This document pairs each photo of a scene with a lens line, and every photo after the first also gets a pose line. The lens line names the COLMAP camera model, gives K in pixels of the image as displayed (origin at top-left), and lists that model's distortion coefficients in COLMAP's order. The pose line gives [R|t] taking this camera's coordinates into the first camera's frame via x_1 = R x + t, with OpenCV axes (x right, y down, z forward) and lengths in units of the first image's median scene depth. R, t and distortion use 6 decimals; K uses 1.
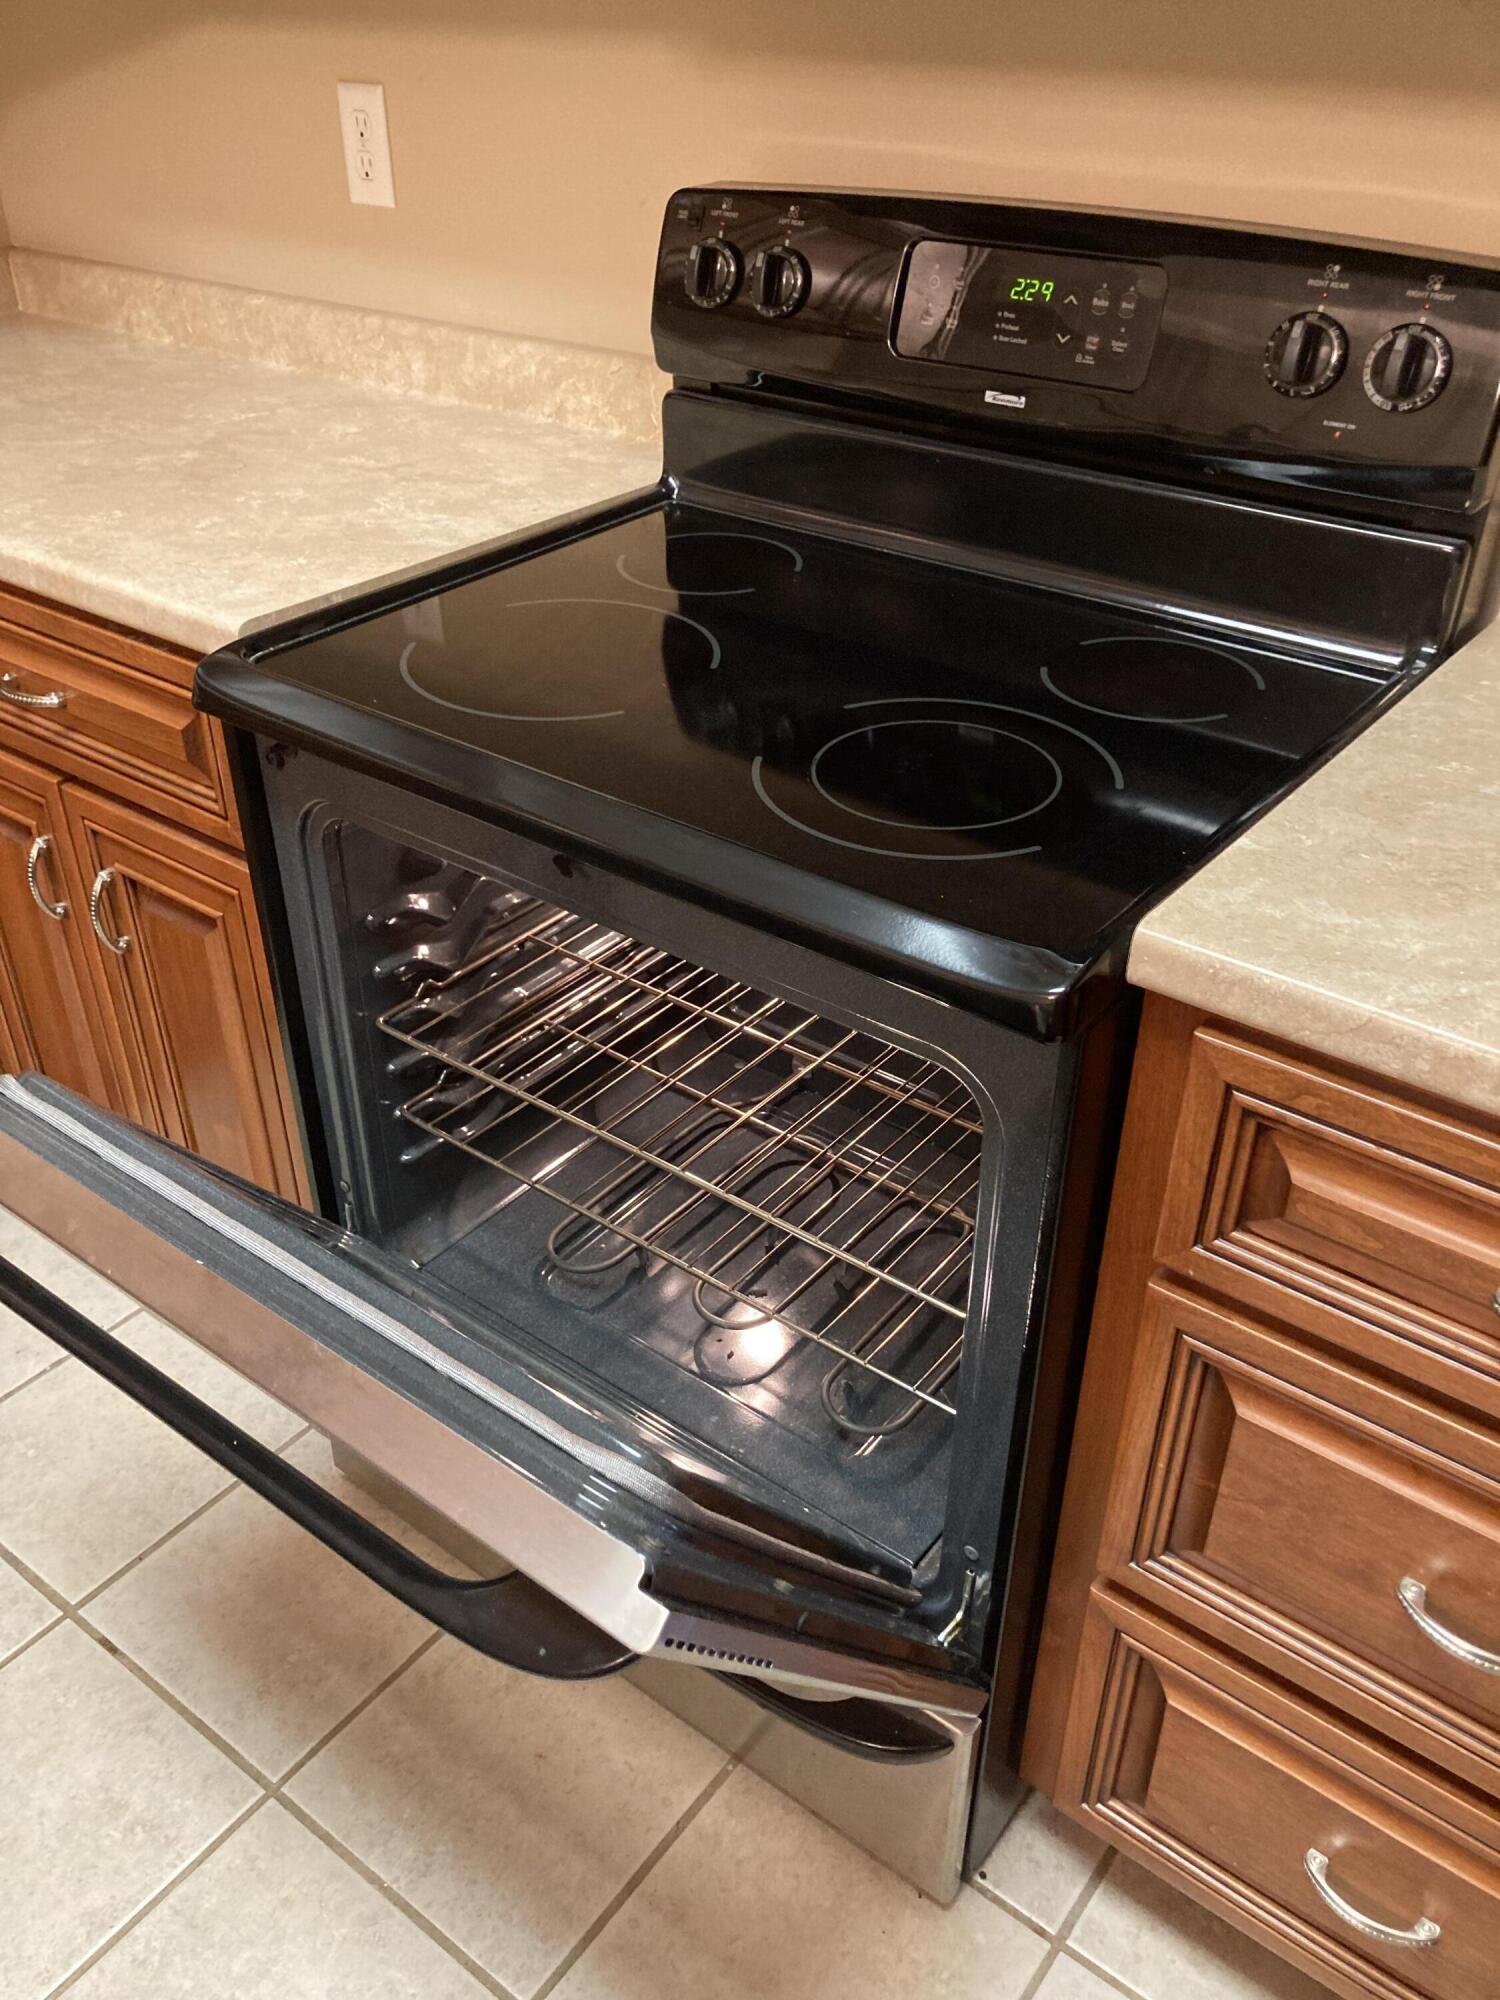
lens RADIAL K [[1636.6, 0, 741.9], [0, 1636.6, 1012.6], [0, 0, 1]] dist [0.003565, 0.004120]
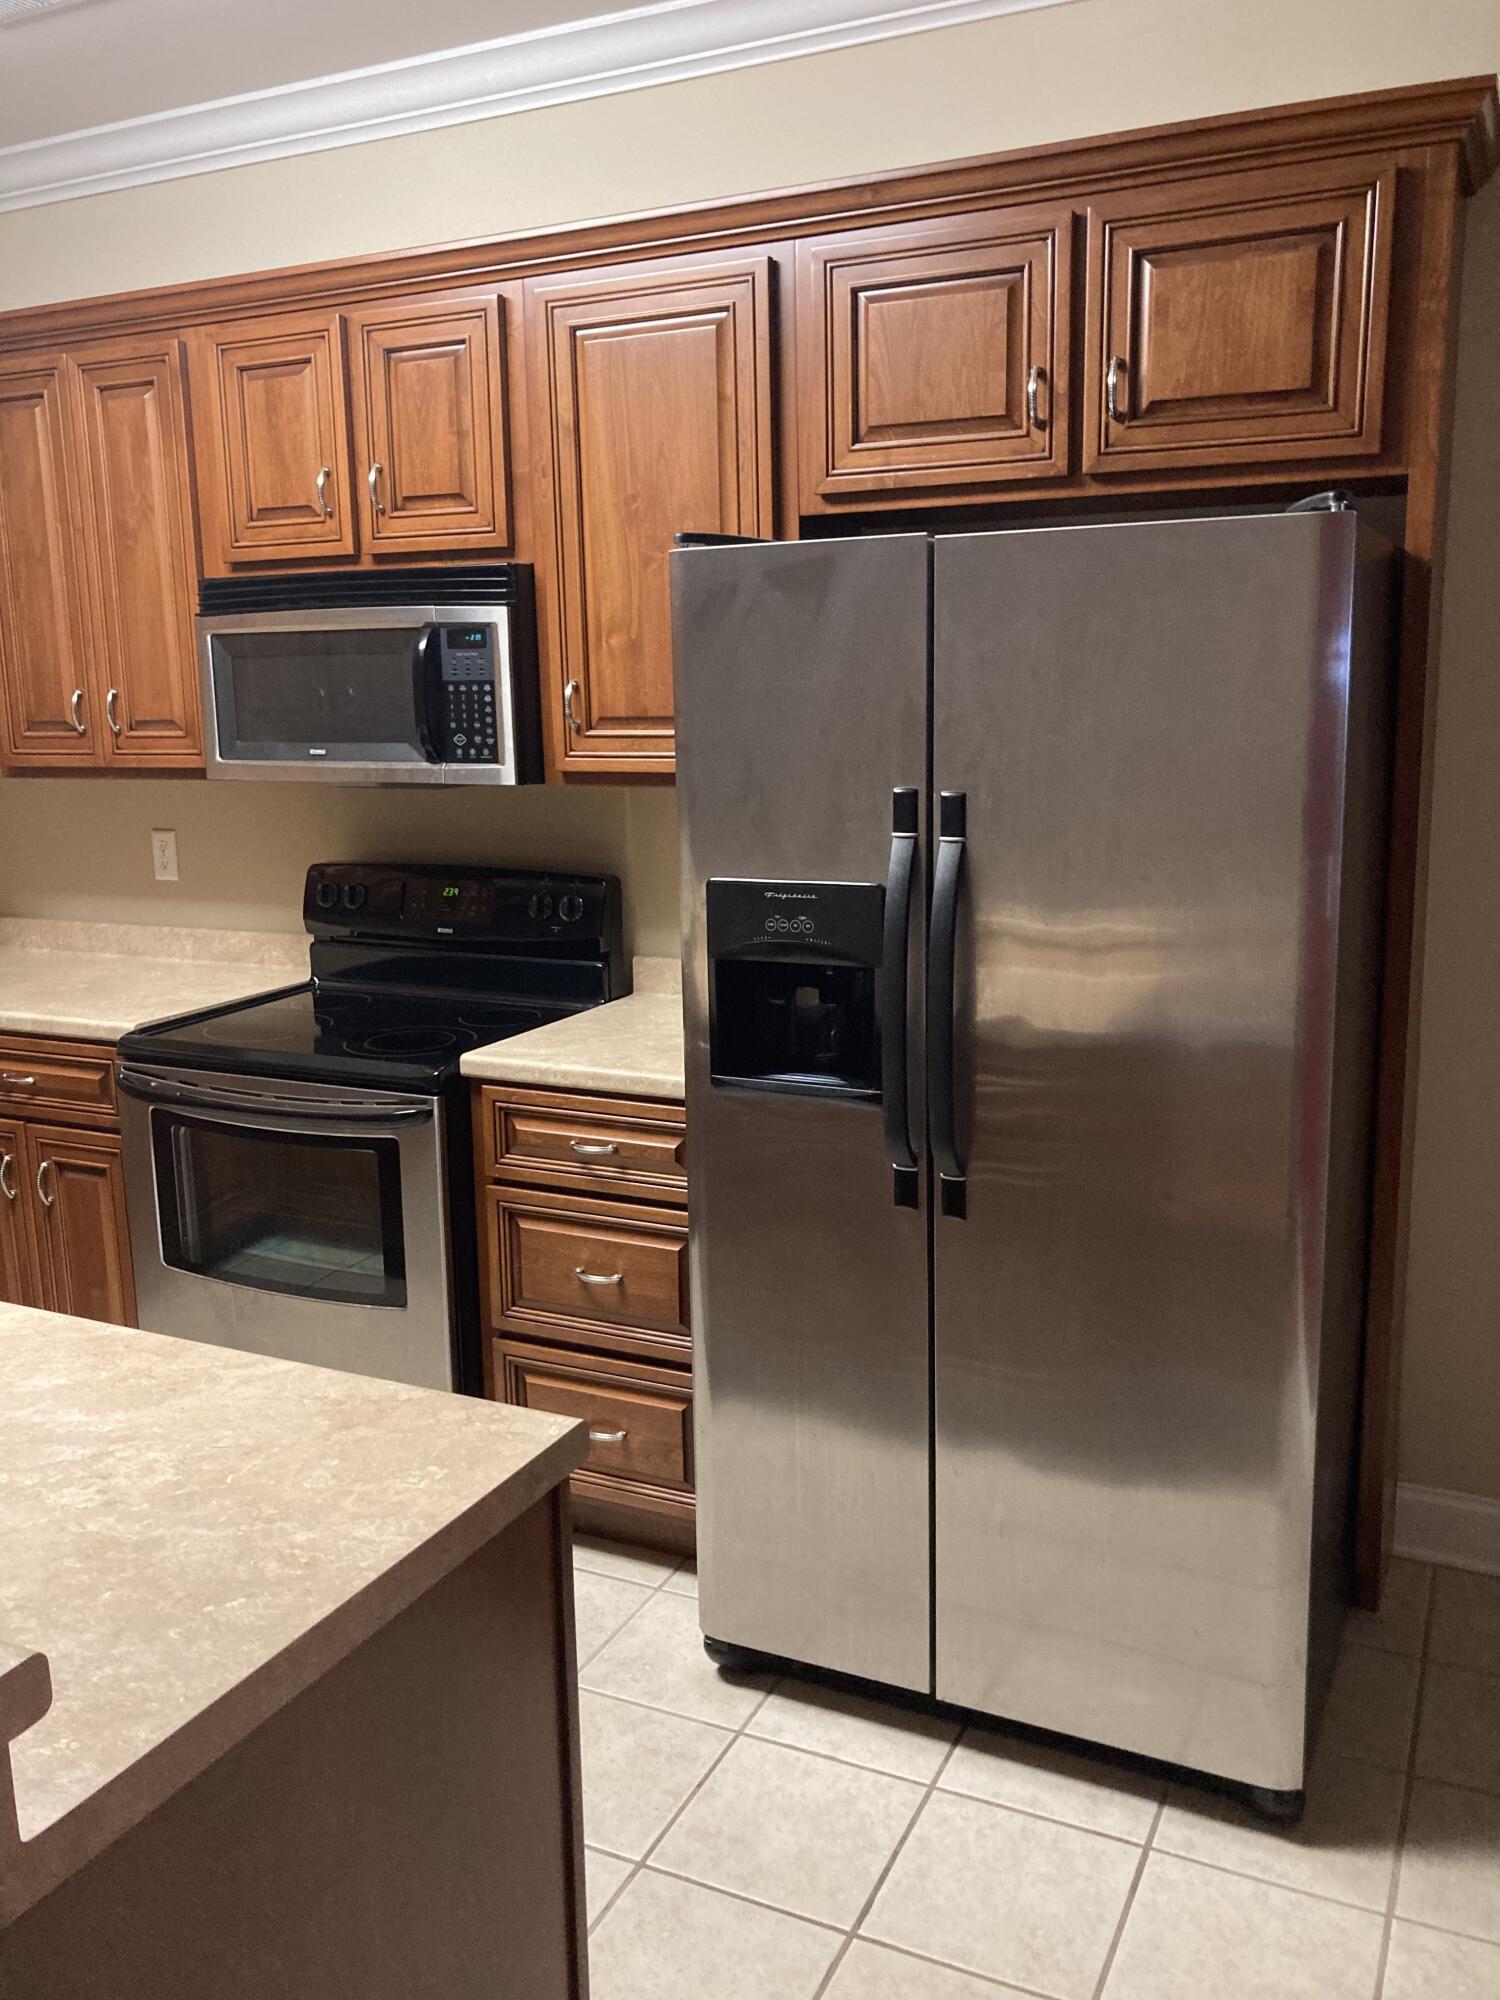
lens RADIAL K [[1624.8, 0, 749.5], [0, 1624.8, 995.3], [0, 0, 1]] dist [-0.005327, 0.001177]
pose [[0.976268, -0.056245, 0.209134, 0.075167], [0.132090, 0.919912, -0.369209, 0.620027], [-0.171619, 0.388071, 0.905510, -1.159836]]
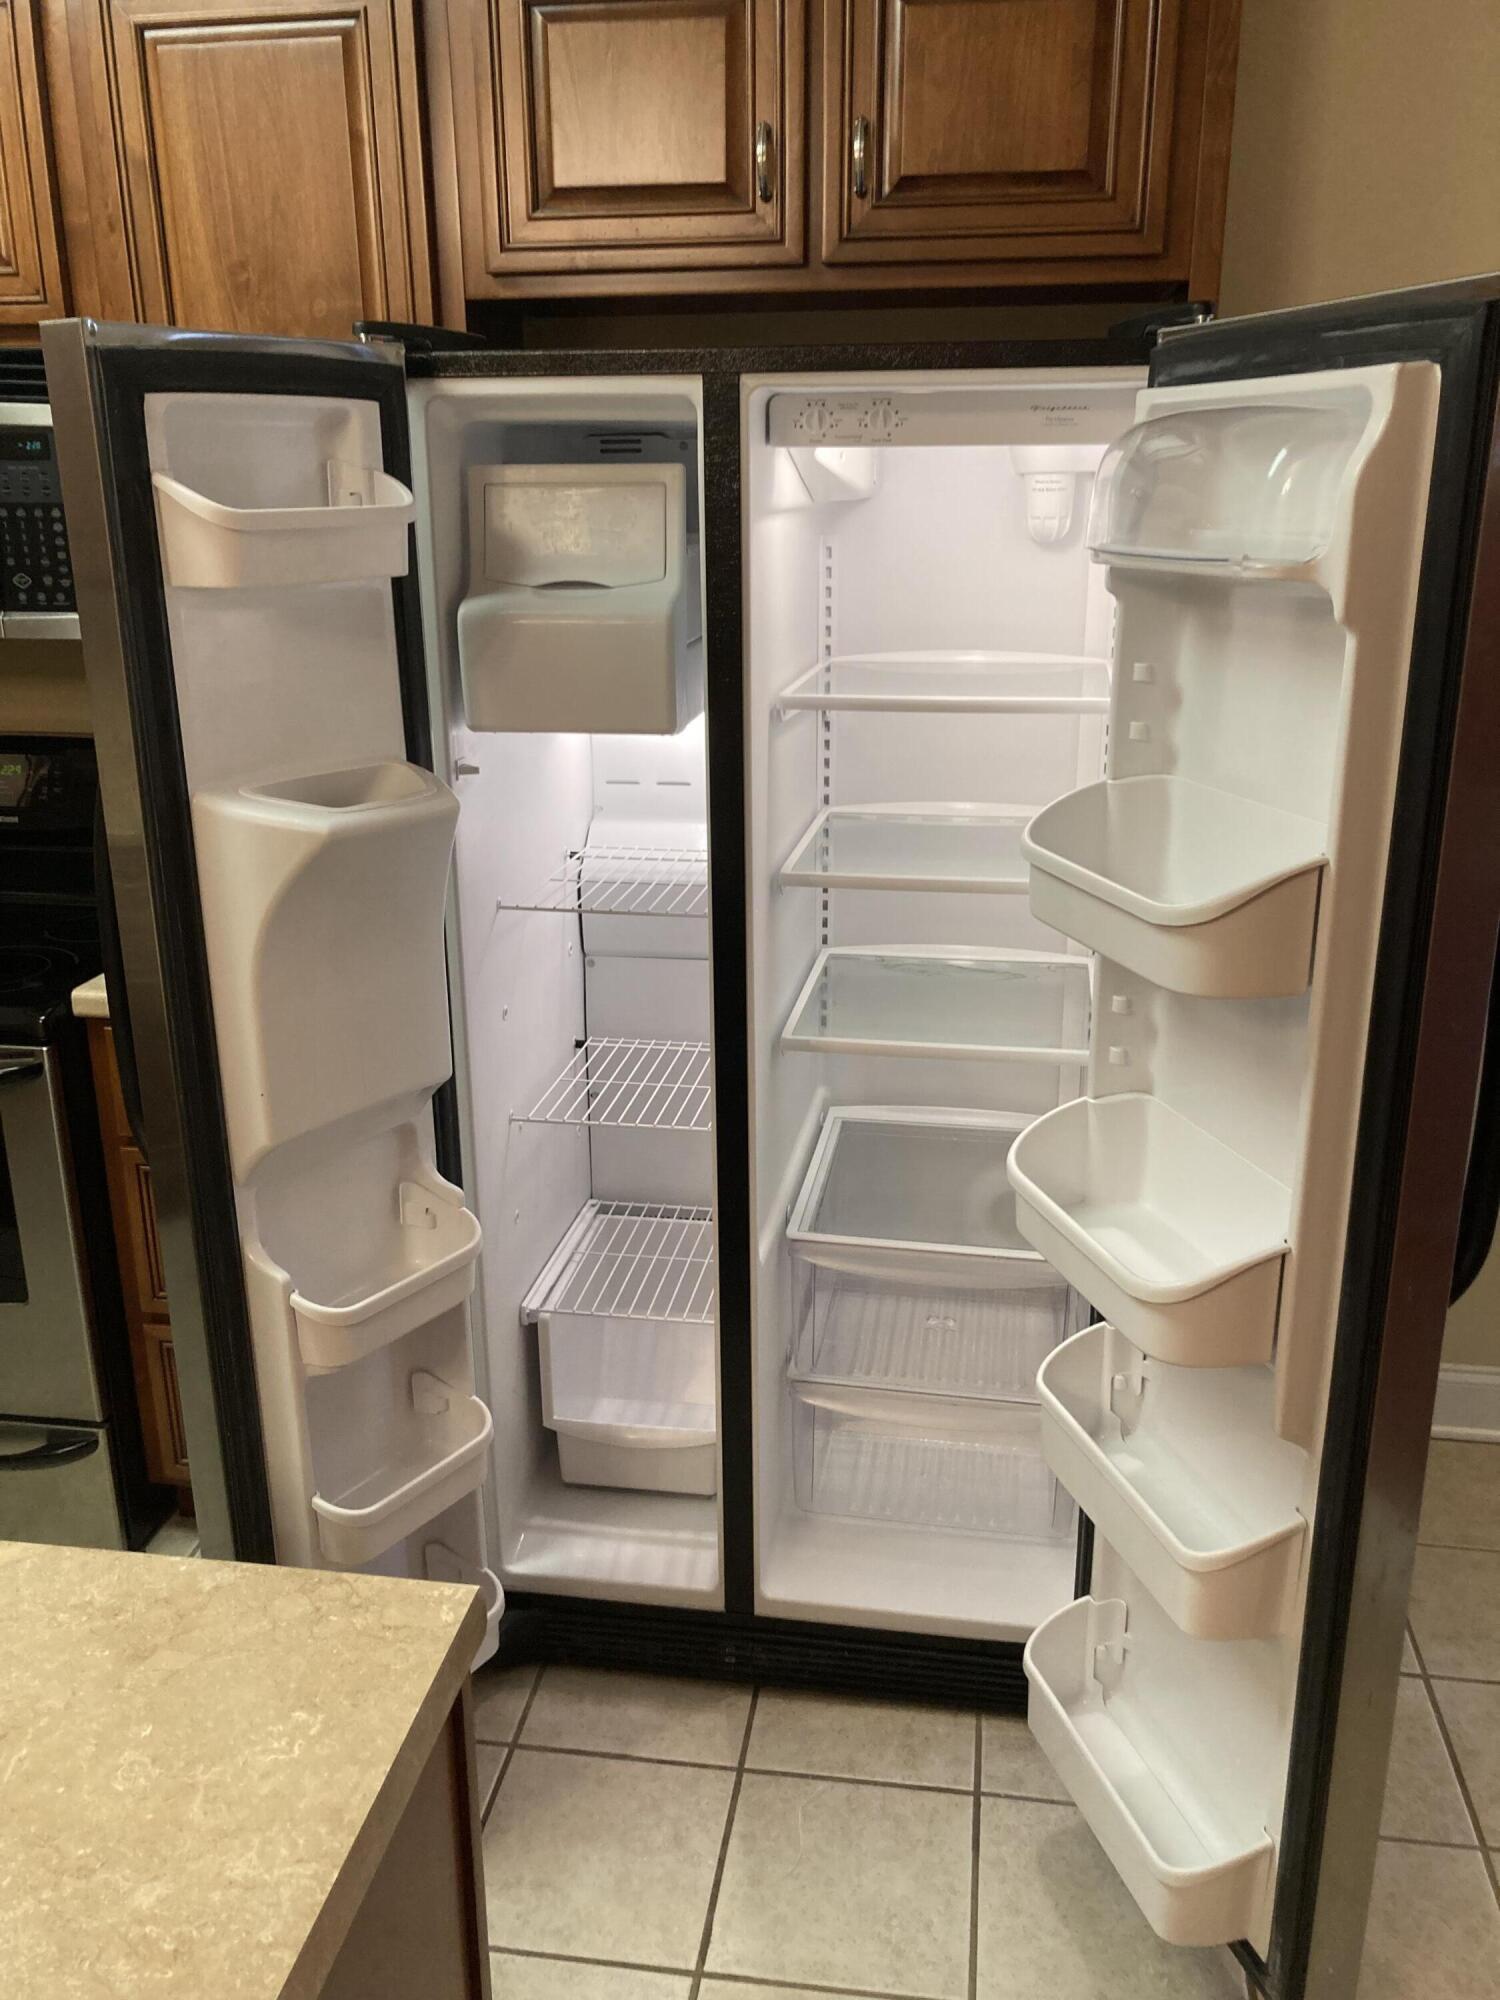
lens RADIAL K [[1639.9, 0, 751.1], [0, 1639.9, 997.8], [0, 0, 1]] dist [0.007017, 0.004514]
pose [[0.872041, -0.156819, 0.463629, -0.017151], [0.274362, 0.941077, -0.197737, 0.428986], [-0.405301, 0.299638, 0.863683, -0.938430]]
